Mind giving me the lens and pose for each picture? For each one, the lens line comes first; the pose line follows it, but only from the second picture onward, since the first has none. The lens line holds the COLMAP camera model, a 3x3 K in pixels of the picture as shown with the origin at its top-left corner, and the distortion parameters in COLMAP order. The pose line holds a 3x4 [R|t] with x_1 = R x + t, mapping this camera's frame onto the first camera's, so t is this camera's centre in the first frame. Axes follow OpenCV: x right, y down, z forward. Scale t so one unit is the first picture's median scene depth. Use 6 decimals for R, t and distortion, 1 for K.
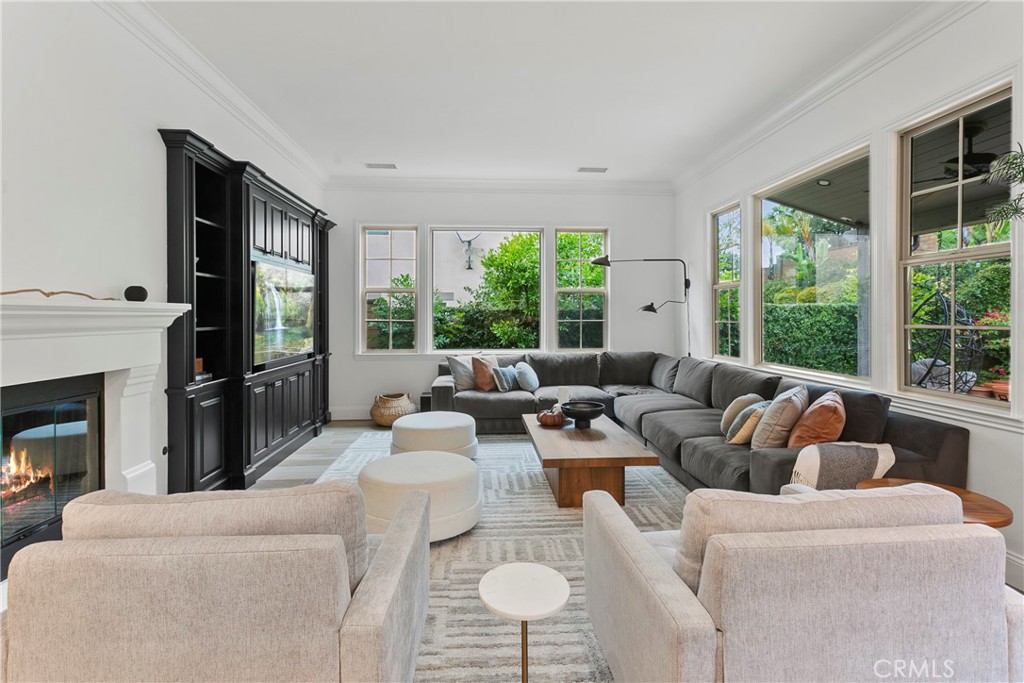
lens RADIAL K [[493.5, 0, 512.8], [0, 493.5, 320.0], [0, 0, 1]] dist [0.000274, -0.000114]
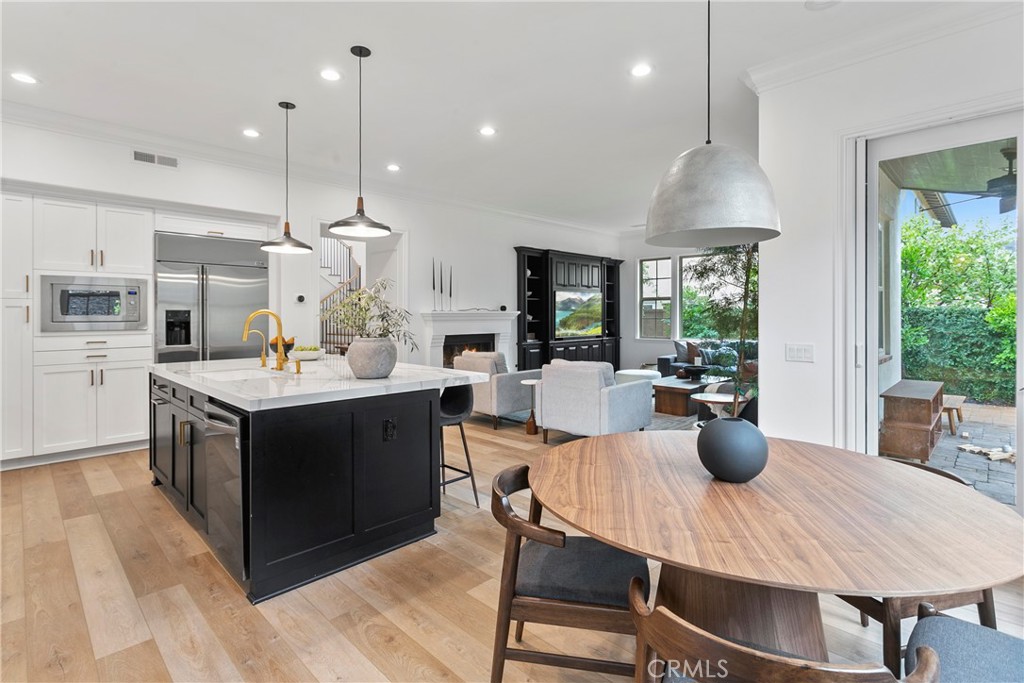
lens RADIAL K [[493.5, 0, 512.8], [0, 493.5, 320.0], [0, 0, 1]] dist [0.000274, -0.000114]
pose [[0.663696, 0.004825, -0.747987, 0.731104], [-0.001930, 0.999987, 0.004739, 0.001164], [0.748000, -0.001701, 0.663696, -0.451033]]
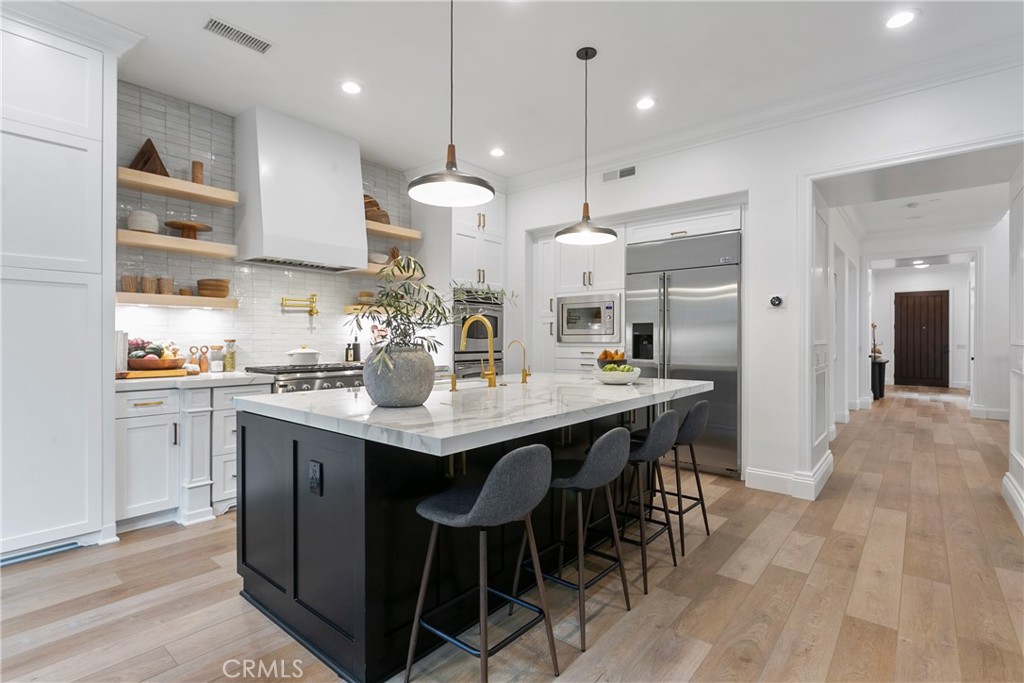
lens RADIAL K [[488.7, 0, 508.2], [0, 488.7, 338.7], [0, 0, 1]] dist [-0.002417, 0.000174]
pose [[-0.693670, -0.002958, -0.720287, 0.427168], [-0.005530, 0.999984, 0.001218, 0.016838], [0.720272, 0.004828, -0.693675, 0.116376]]
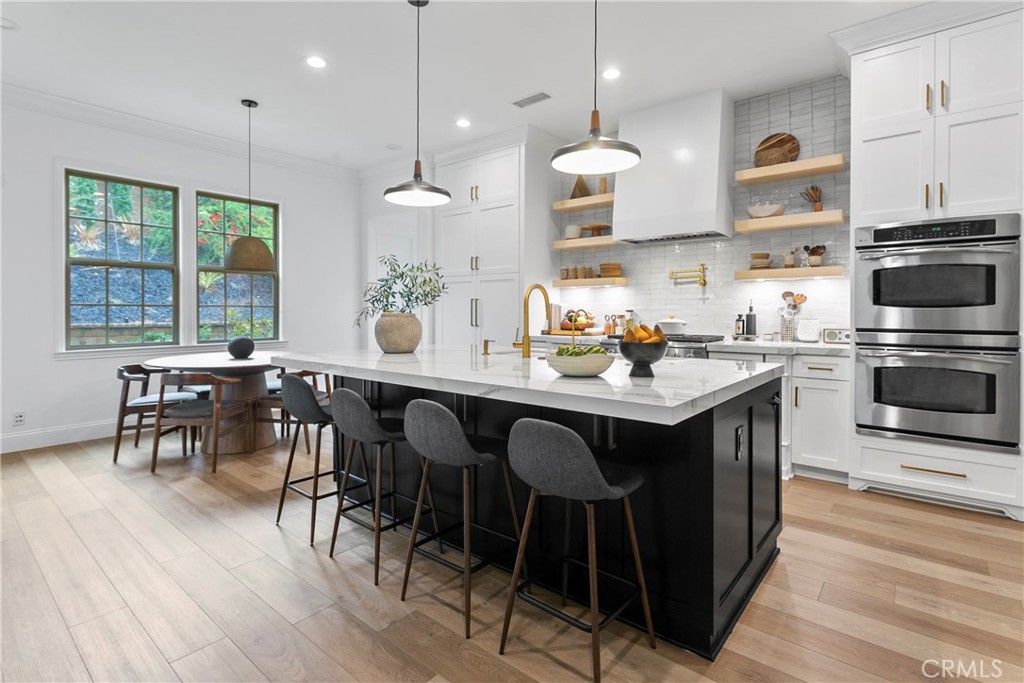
lens RADIAL K [[492.1, 0, 512.1], [0, 492.1, 312.8], [0, 0, 1]] dist [-0.002508, 0.000724]
pose [[-0.726245, -0.004524, 0.687422, -0.269105], [0.001793, 0.999962, 0.008475, 0.018532], [-0.687434, 0.007388, -0.726209, 0.120655]]
